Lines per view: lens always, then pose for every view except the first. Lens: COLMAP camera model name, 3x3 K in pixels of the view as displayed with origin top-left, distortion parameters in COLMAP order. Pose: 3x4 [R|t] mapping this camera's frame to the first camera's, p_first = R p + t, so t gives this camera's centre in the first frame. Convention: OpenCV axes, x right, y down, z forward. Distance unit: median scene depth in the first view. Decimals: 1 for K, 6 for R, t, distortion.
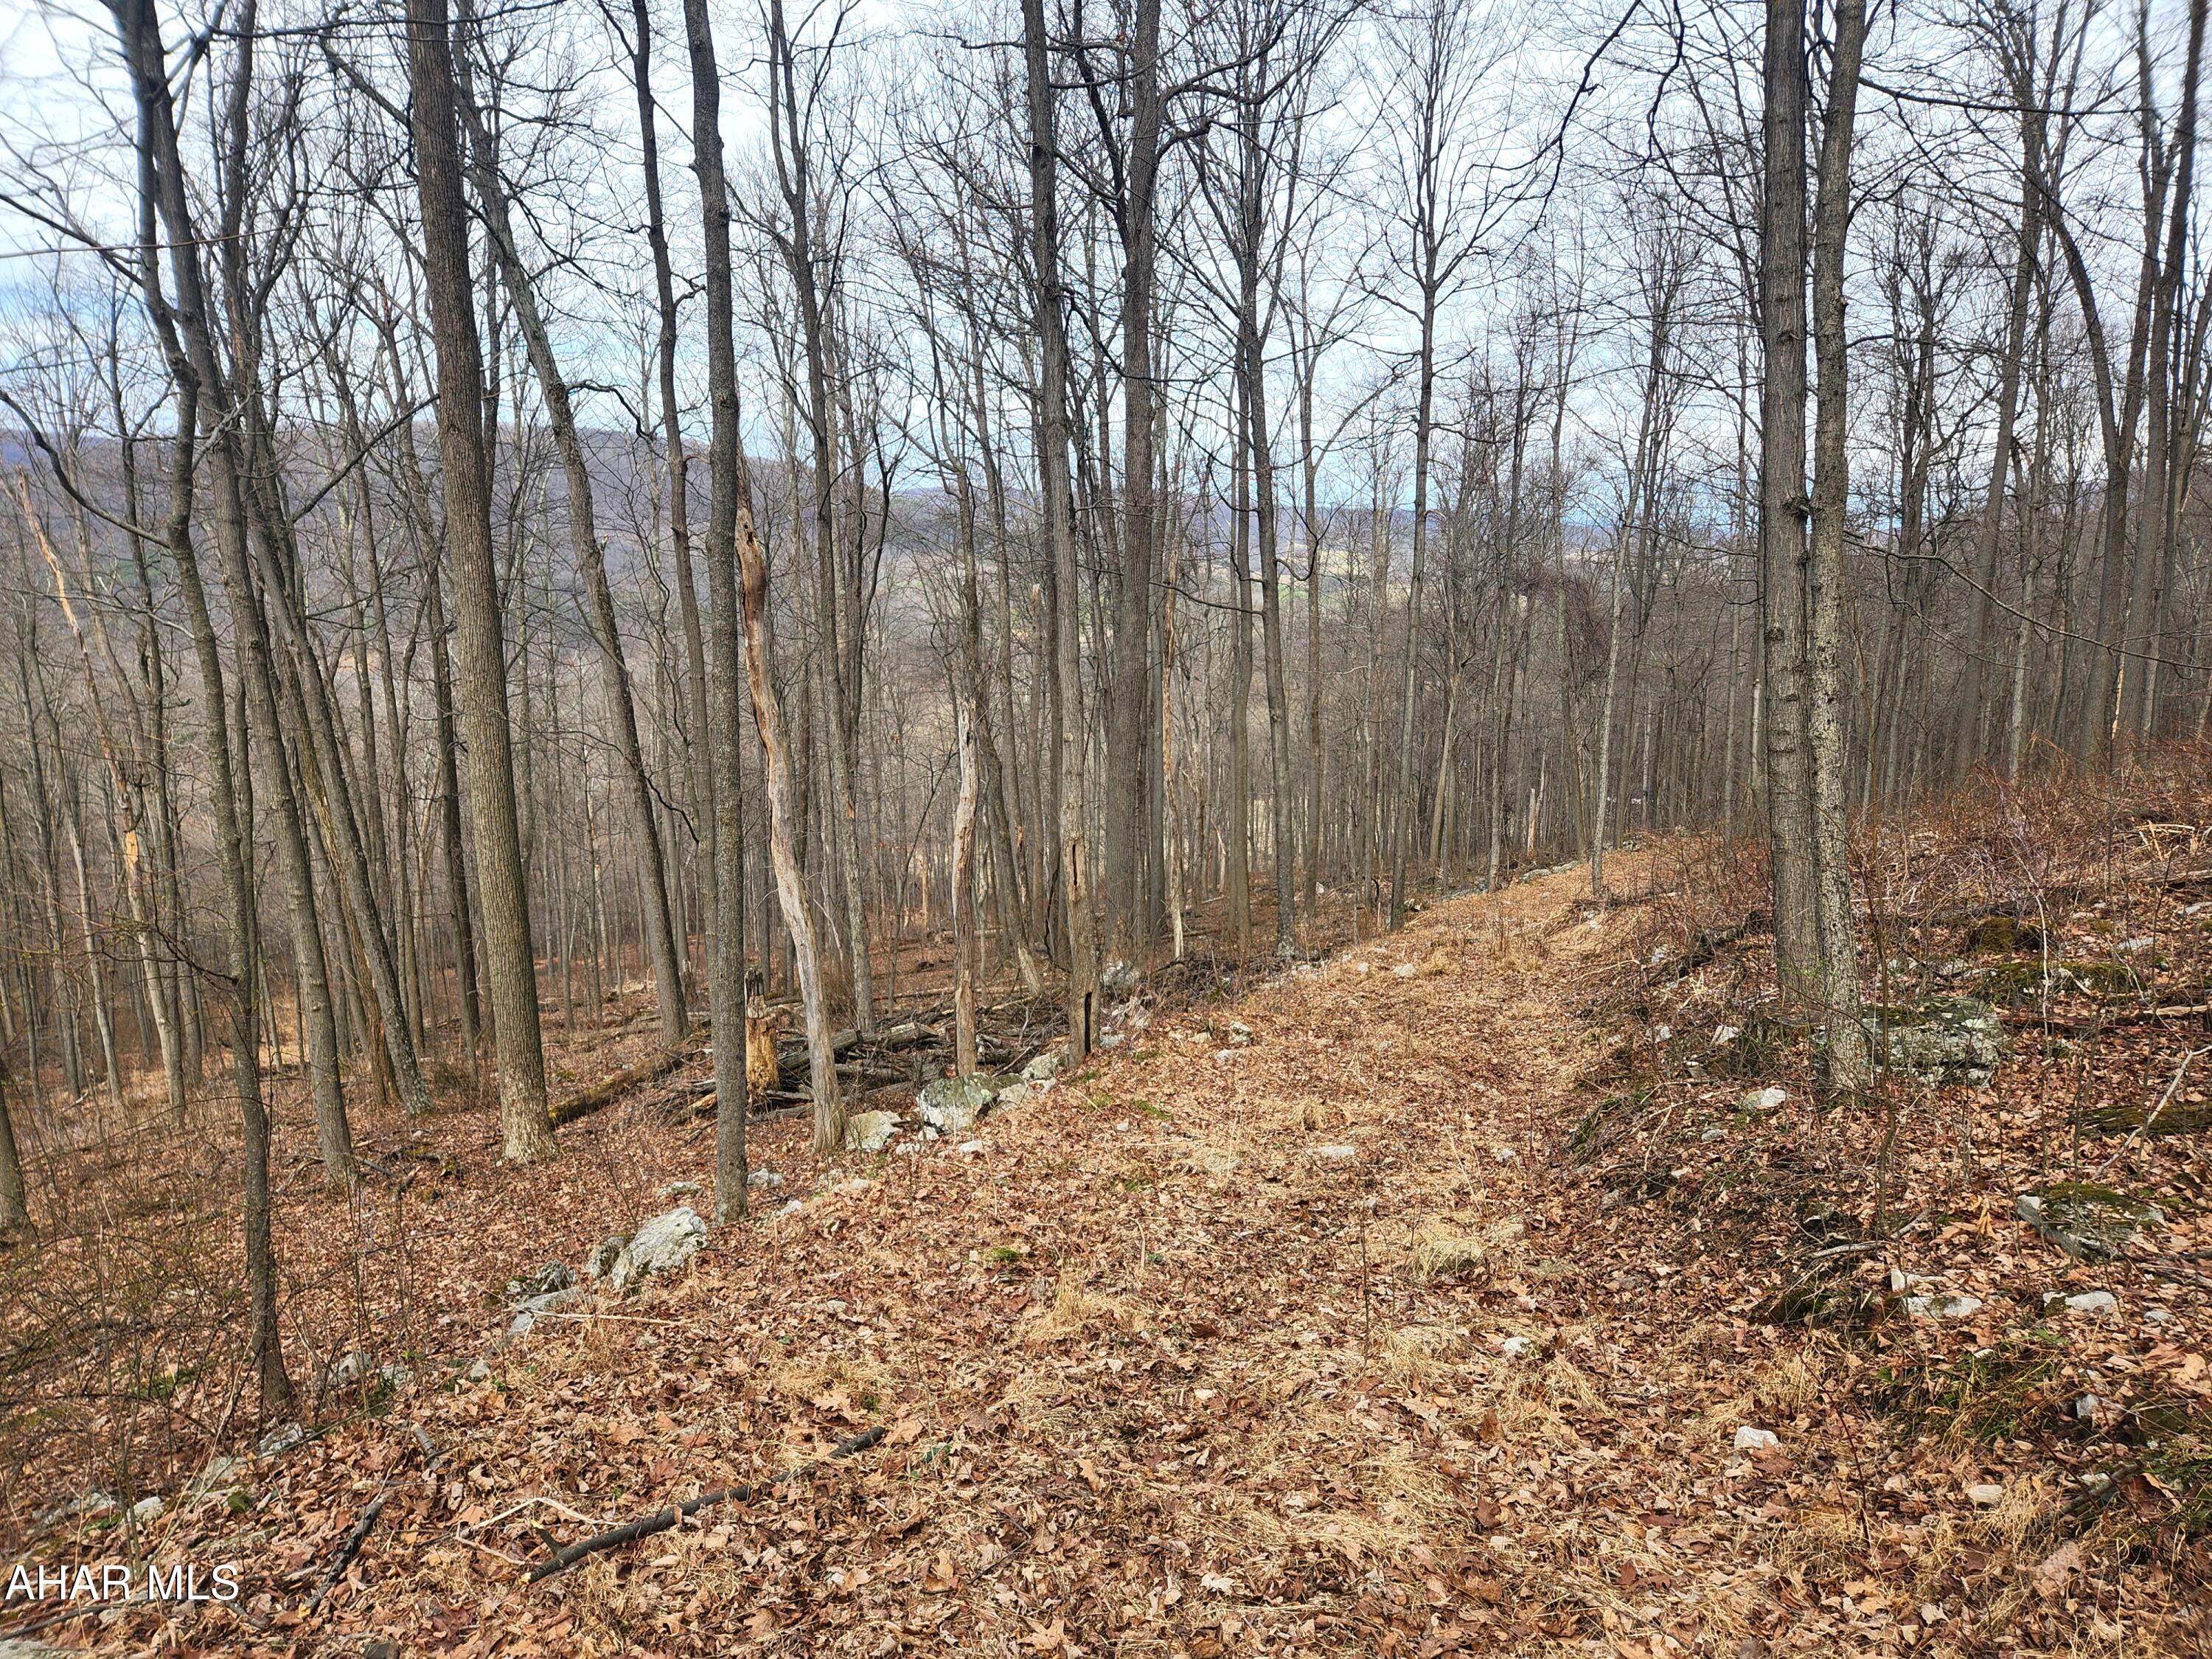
lens RADIAL K [[1544.8, 0, 1159.3], [0, 1544.8, 829.4], [0, 0, 1]] dist [0.028661, -0.062410]
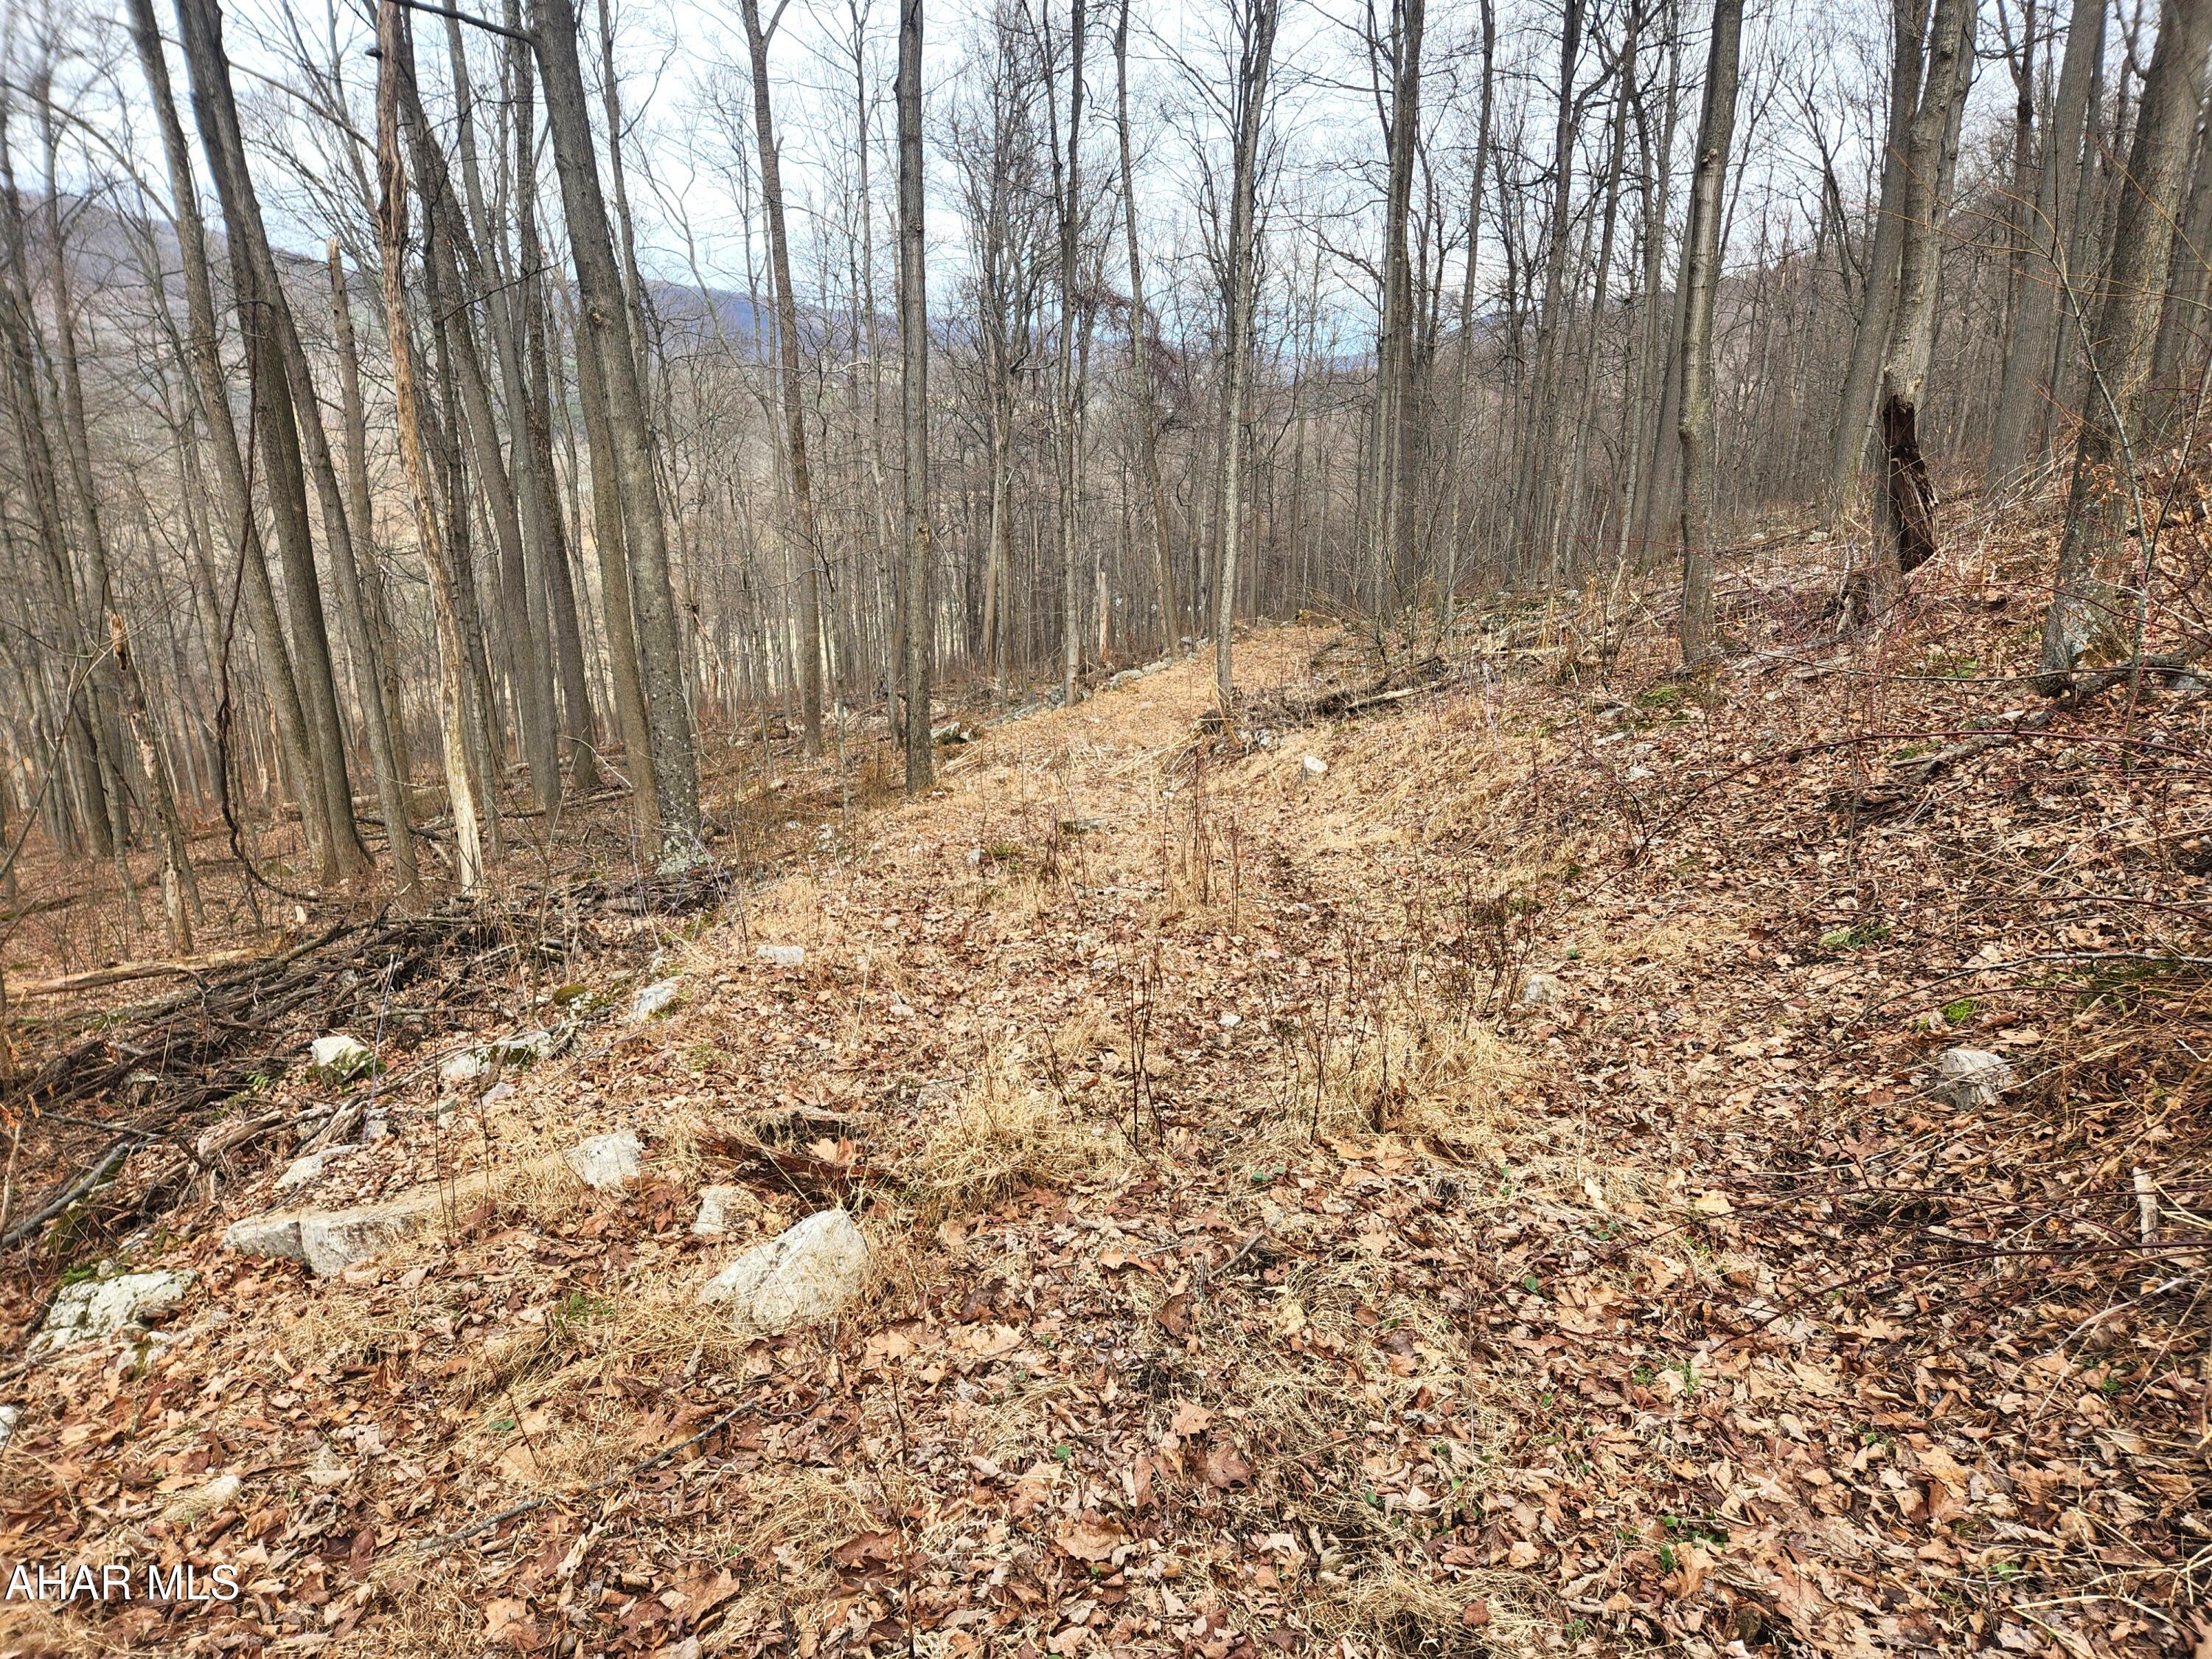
lens RADIAL K [[1544.8, 0, 1159.3], [0, 1544.8, 829.4], [0, 0, 1]] dist [0.028661, -0.062410]
pose [[0.958610, -0.070795, 0.275781, 0.046030], [0.038066, 0.991766, 0.122278, 0.009948], [-0.282167, -0.106719, 0.953411, 0.257615]]
